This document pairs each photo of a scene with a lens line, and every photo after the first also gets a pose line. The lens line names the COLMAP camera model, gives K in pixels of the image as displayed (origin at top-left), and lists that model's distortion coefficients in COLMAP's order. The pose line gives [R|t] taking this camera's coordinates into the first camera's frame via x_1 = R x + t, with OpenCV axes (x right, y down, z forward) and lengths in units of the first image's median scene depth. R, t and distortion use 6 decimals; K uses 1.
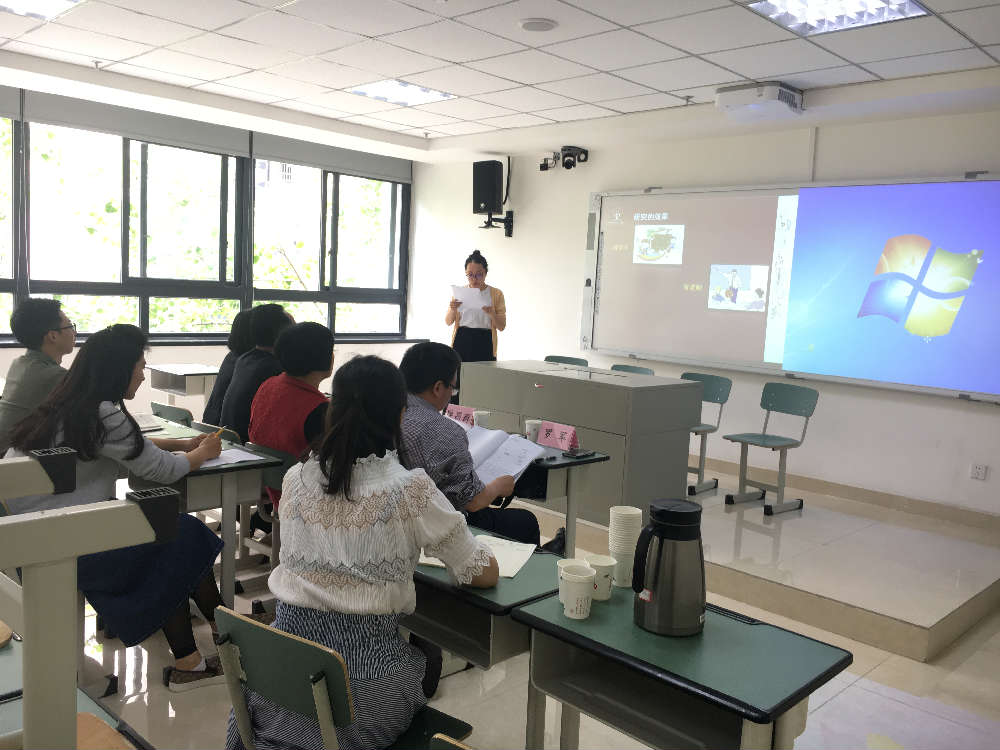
lens RADIAL K [[853.1, 0, 503.3], [0, 853.1, 373.8], [0, 0, 1]] dist [0.074039, -0.072499]
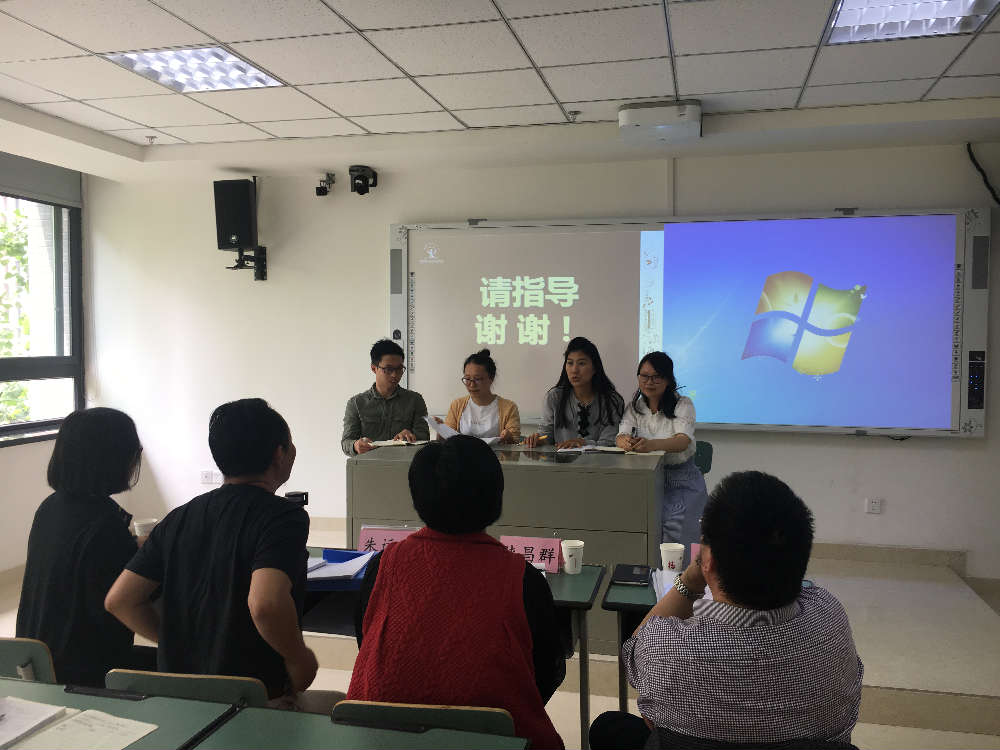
lens RADIAL K [[853.1, 0, 500.6], [0, 853.1, 376.6], [0, 0, 1]] dist [0.074039, -0.072499]
pose [[0.853469, -0.073566, 0.515925, -0.245908], [0.096864, 0.995129, -0.018342, -0.044634], [-0.512062, 0.065629, 0.856438, 0.270103]]
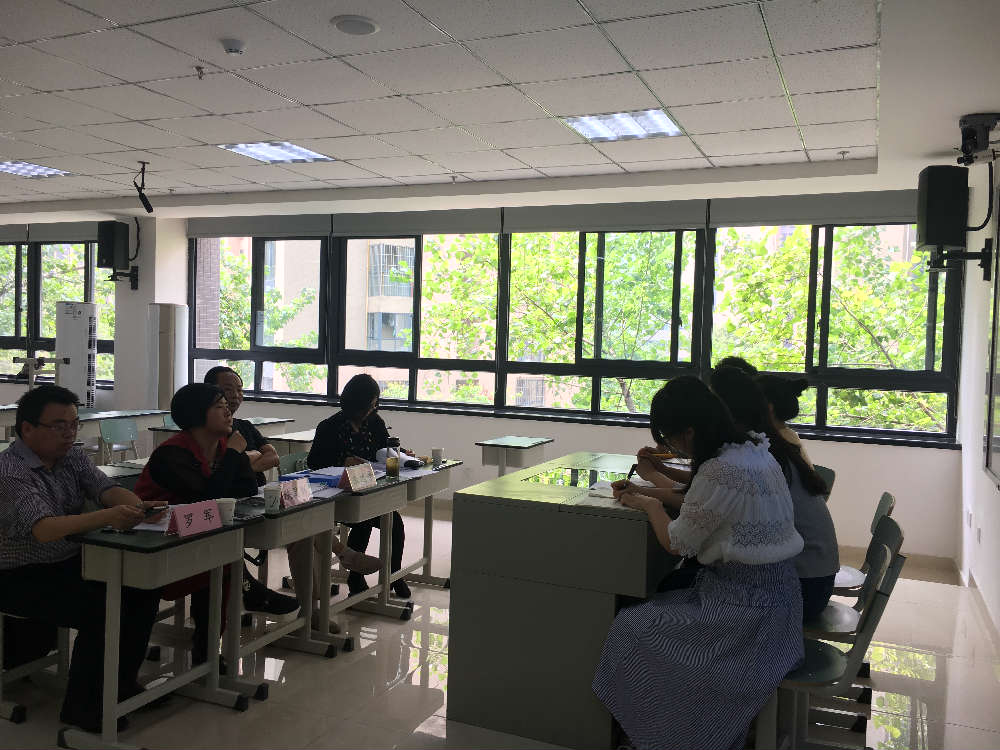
lens RADIAL K [[853.1, 0, 500.3], [0, 853.1, 375.0], [0, 0, 1]] dist [0.074039, -0.072499]
pose [[0.365784, -0.009064, -0.930656, 0.887080], [-0.106866, 0.992930, -0.051673, -0.044175], [0.924544, 0.118357, 0.362229, 0.894567]]
